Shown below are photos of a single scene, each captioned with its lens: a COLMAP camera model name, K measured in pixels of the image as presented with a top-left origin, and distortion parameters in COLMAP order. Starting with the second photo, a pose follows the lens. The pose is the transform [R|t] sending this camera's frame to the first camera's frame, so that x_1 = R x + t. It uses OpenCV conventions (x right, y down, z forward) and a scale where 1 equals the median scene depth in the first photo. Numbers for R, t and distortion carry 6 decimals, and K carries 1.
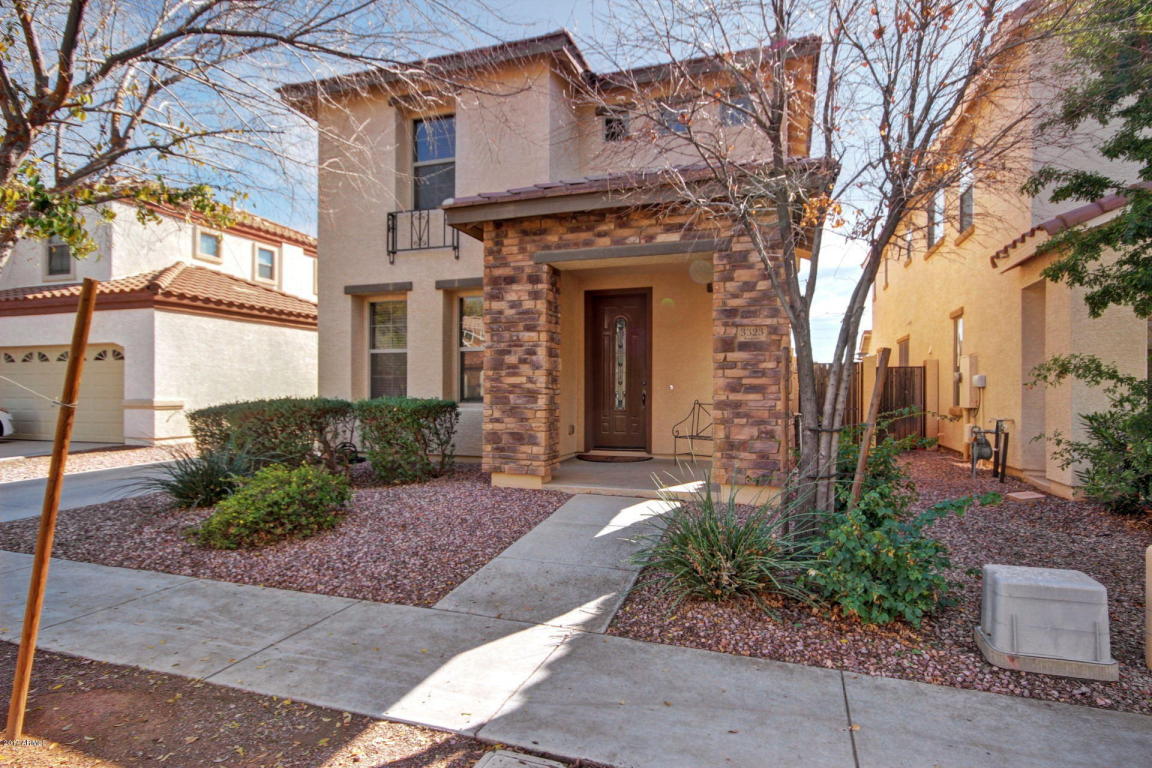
lens RADIAL K [[611.4, 0, 579.0], [0, 611.4, 386.3], [0, 0, 1]] dist [-0.001791, 0.000101]
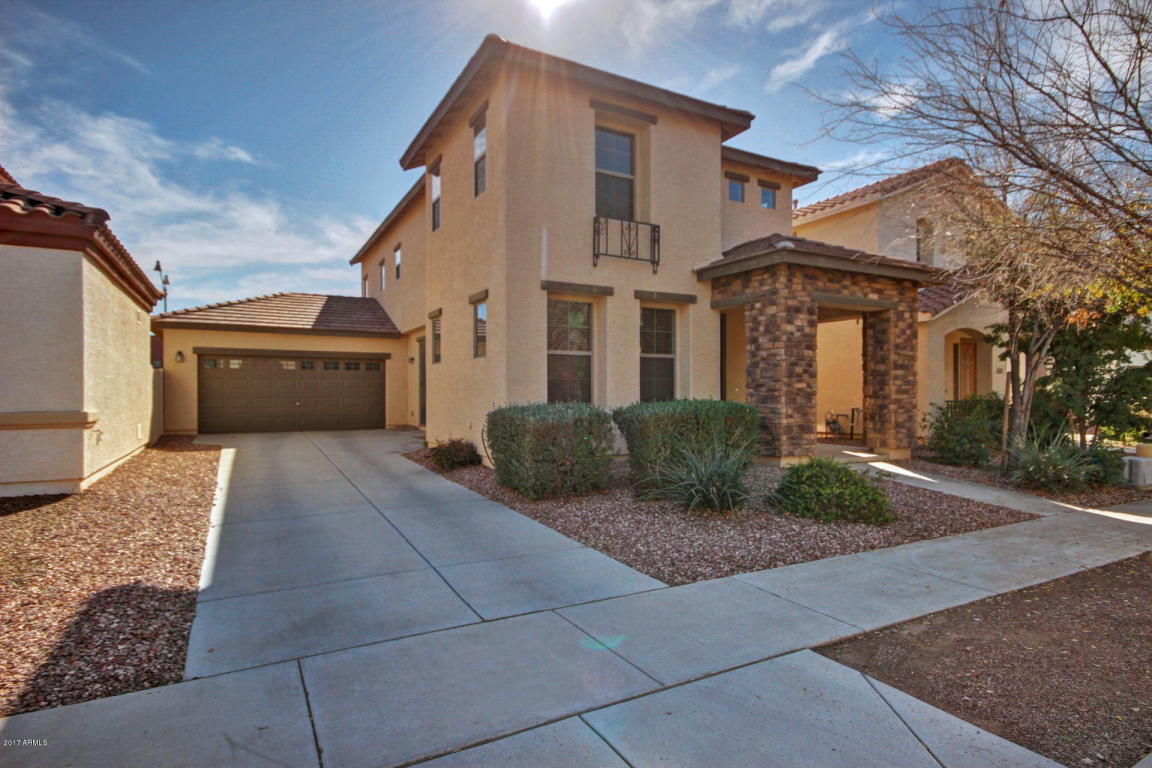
lens RADIAL K [[611.4, 0, 578.0], [0, 611.4, 386.8], [0, 0, 1]] dist [-0.001791, 0.000101]
pose [[0.667867, 0.000957, 0.744280, -1.412262], [-0.005411, 0.999979, 0.003569, -0.009394], [-0.744261, -0.006411, 0.667858, 0.467420]]
